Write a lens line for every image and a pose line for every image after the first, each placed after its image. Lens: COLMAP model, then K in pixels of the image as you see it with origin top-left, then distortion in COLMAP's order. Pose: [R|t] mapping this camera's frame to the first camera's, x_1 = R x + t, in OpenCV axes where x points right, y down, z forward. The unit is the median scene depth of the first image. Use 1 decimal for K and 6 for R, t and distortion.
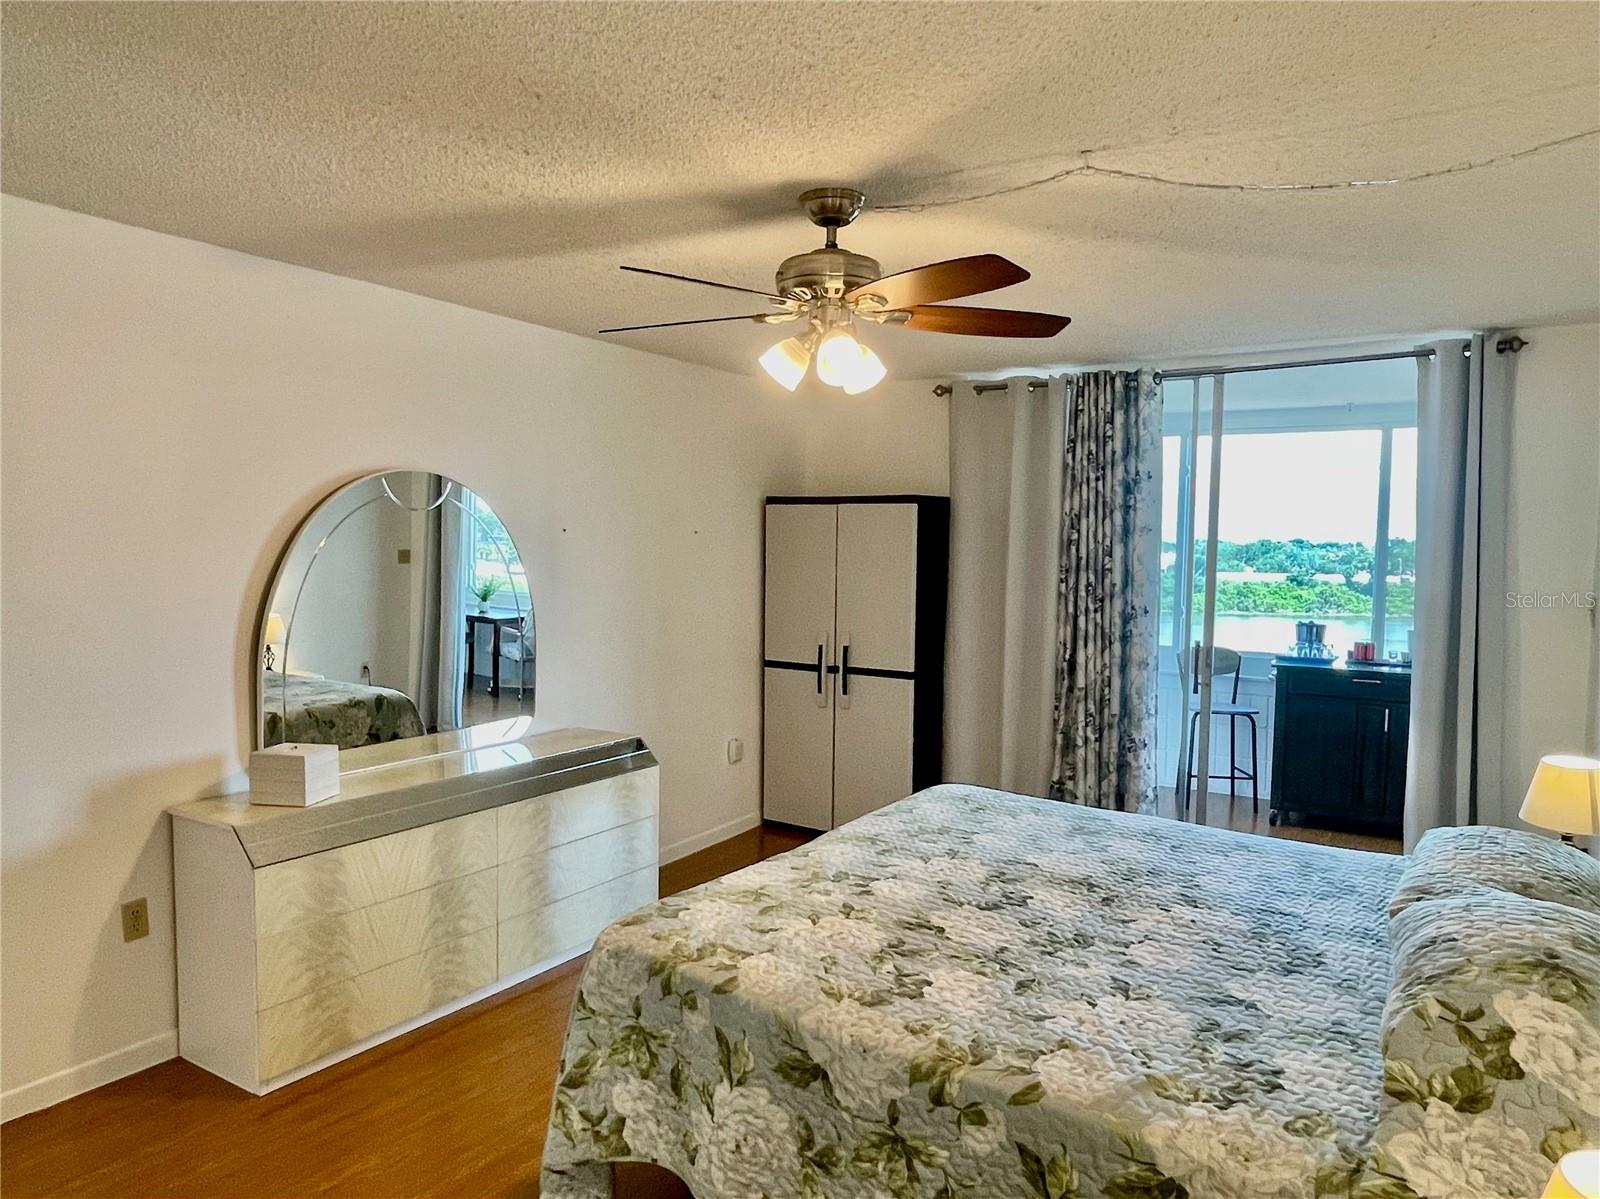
lens RADIAL K [[1056.0, 0, 788.7], [0, 1056.0, 607.9], [0, 0, 1]] dist [0.006874, -0.012148]
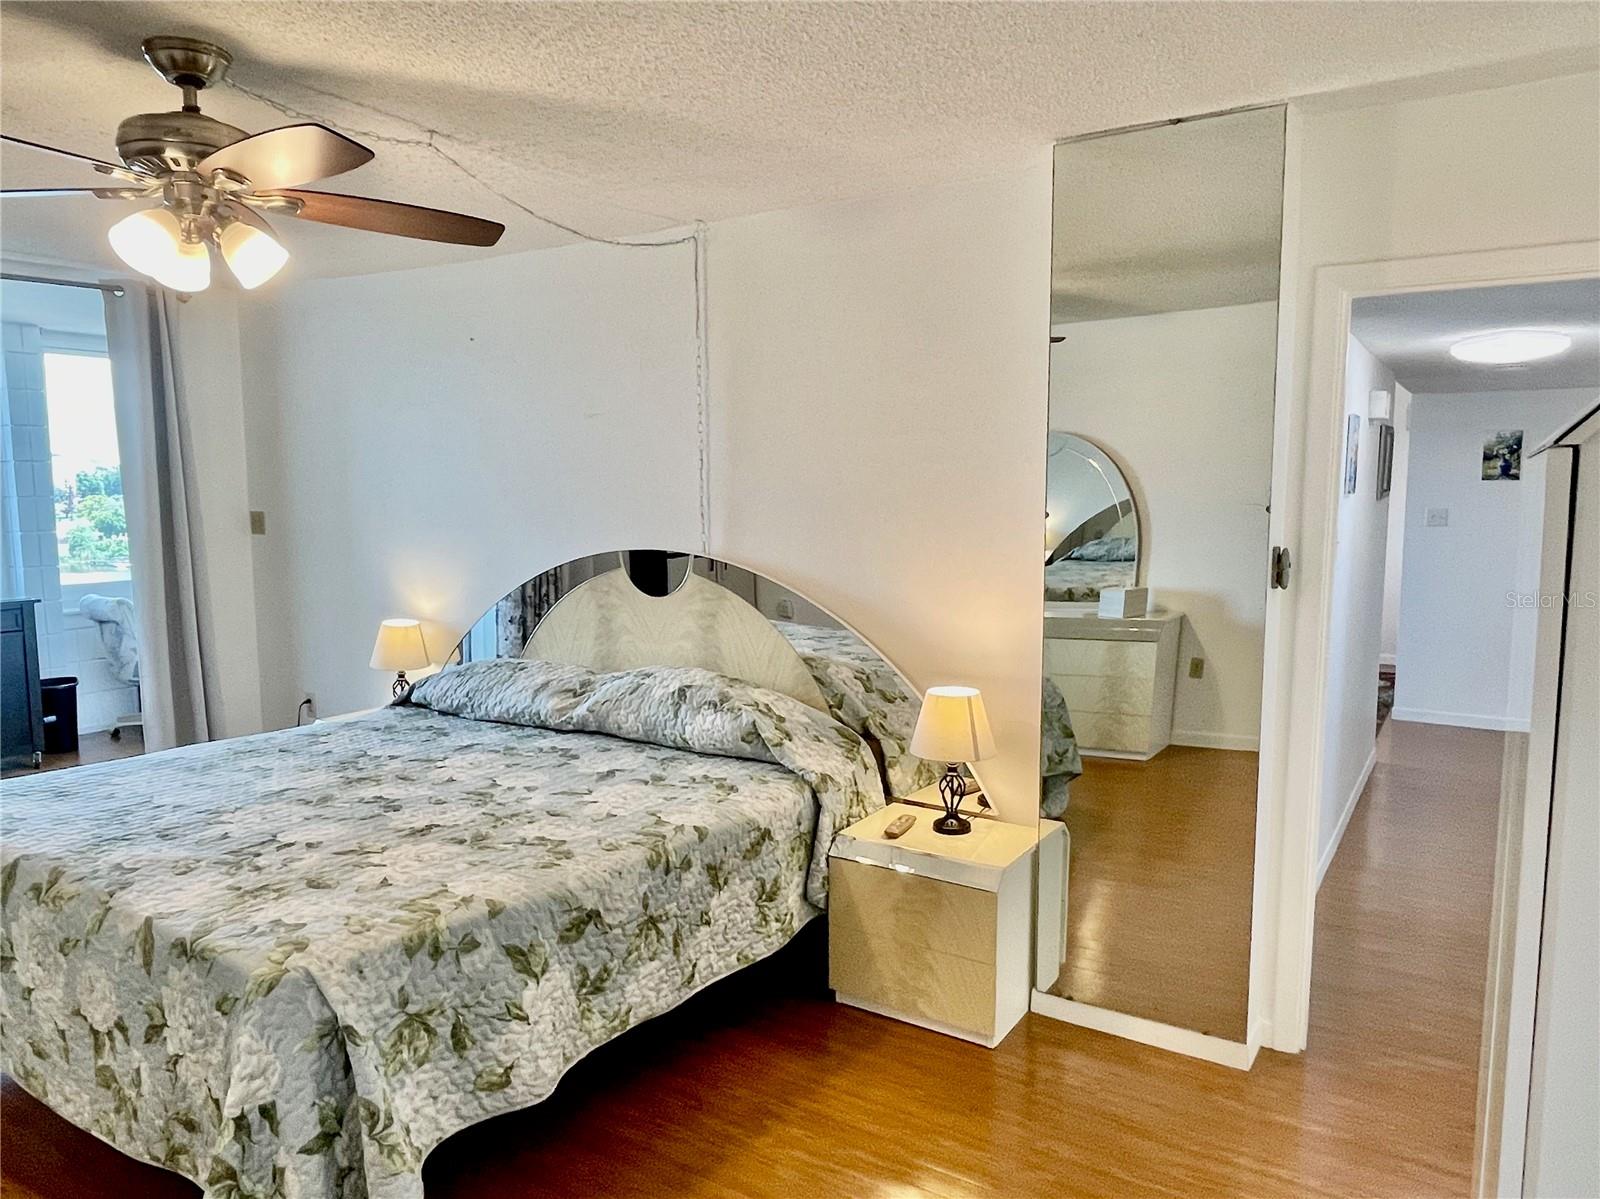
lens RADIAL K [[1056.0, 0, 806.4], [0, 1056.0, 592.9], [0, 0, 1]] dist [0.006874, -0.012148]
pose [[0.009029, -0.117589, 0.993021, -0.984268], [0.060311, 0.991318, 0.116839, -0.040692], [-0.998139, 0.058836, 0.016043, 0.636355]]
